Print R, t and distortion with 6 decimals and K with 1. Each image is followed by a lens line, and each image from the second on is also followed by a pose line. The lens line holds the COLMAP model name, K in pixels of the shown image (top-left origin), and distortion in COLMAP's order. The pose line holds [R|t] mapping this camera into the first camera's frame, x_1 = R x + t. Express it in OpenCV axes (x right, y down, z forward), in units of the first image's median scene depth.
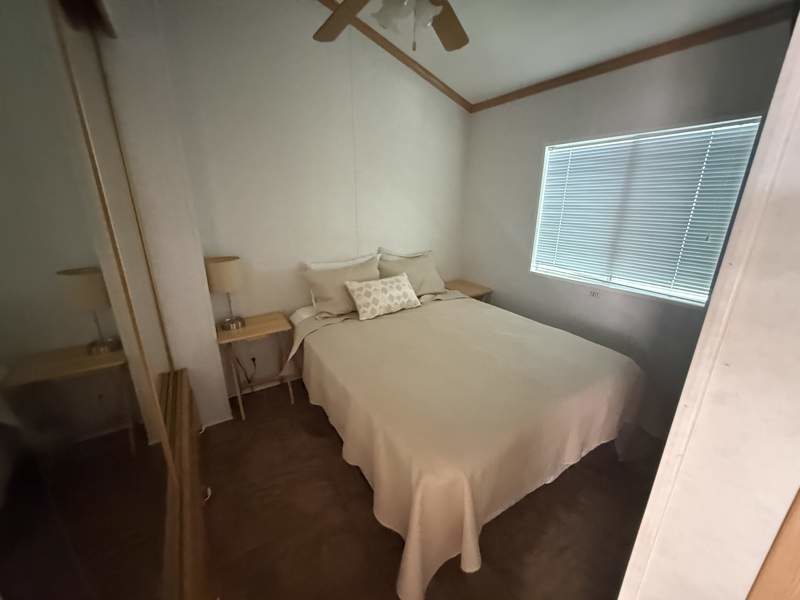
lens RADIAL K [[319.9, 0, 397.8], [0, 319.9, 299.5], [0, 0, 1]] dist [-0.001511, 0.000426]
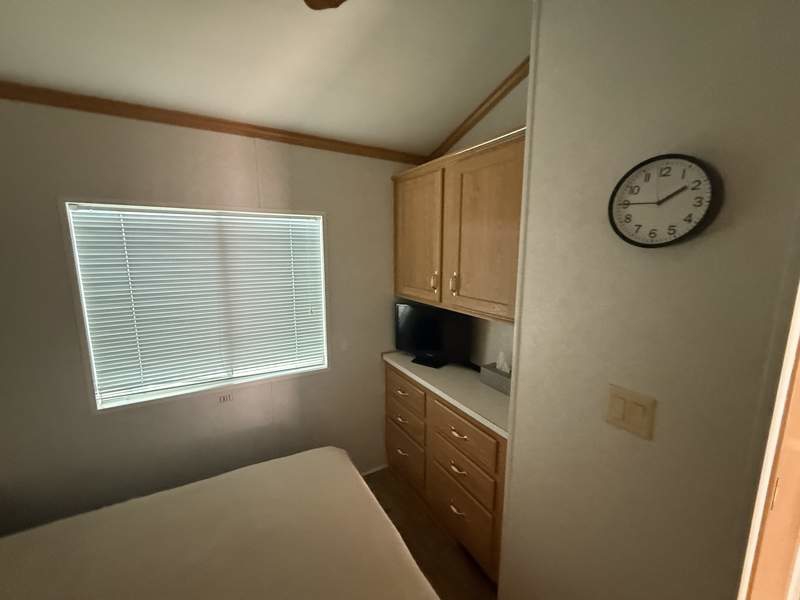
lens RADIAL K [[319.9, 0, 397.8], [0, 319.9, 299.5], [0, 0, 1]] dist [-0.001511, 0.000426]
pose [[0.042362, -0.142765, 0.988850, -0.116064], [0.312092, 0.942102, 0.122646, -0.232573], [-0.949107, 0.303416, 0.084465, 0.512688]]
